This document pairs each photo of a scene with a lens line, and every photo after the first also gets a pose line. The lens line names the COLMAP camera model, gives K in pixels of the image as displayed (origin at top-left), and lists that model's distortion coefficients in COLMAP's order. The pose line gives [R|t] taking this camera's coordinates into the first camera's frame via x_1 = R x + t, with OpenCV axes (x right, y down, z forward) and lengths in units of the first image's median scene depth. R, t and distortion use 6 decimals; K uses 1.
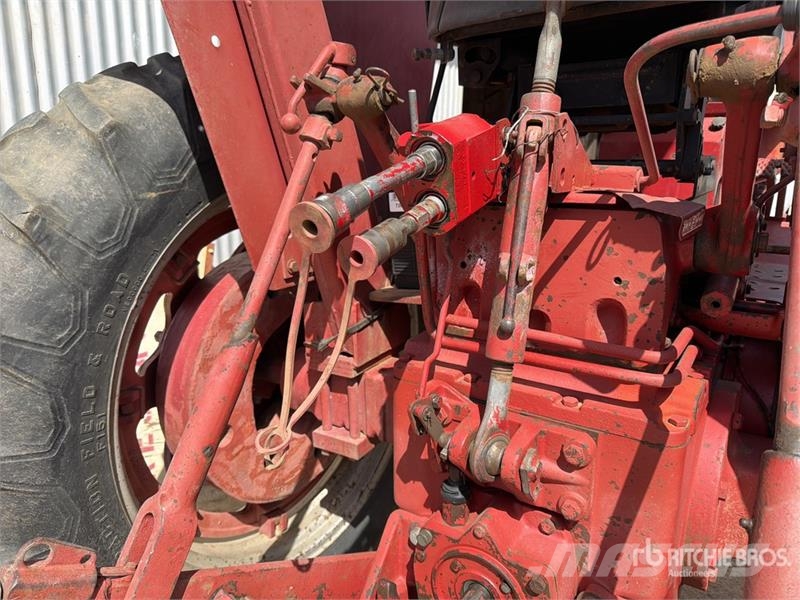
lens RADIAL K [[562.7, 0, 398.0], [0, 562.7, 297.5], [0, 0, 1]] dist [0.044293, -0.060324]
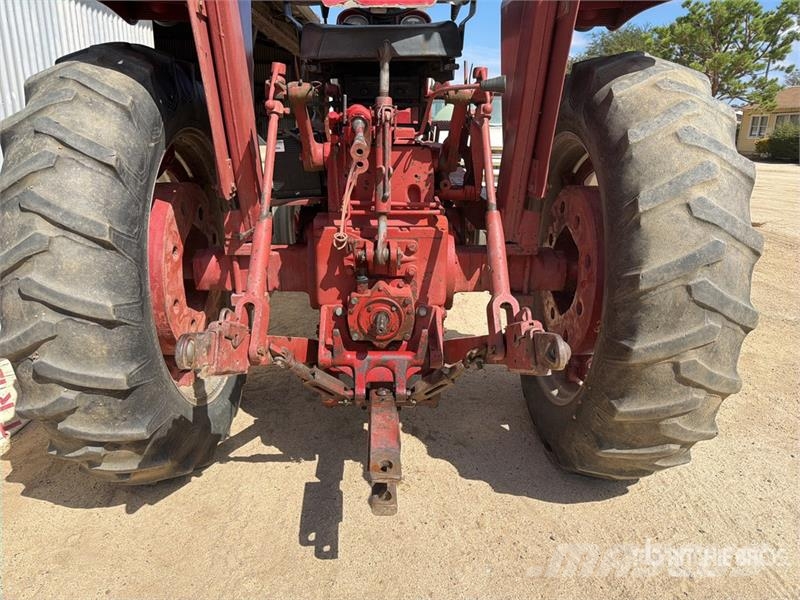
lens RADIAL K [[562.7, 0, 398.4], [0, 562.7, 300.9], [0, 0, 1]] dist [0.044293, -0.060324]
pose [[0.815034, -0.169868, 0.553953, -1.116836], [0.123212, 0.985005, 0.120766, 0.197974], [-0.566161, -0.030175, 0.823742, -0.979659]]
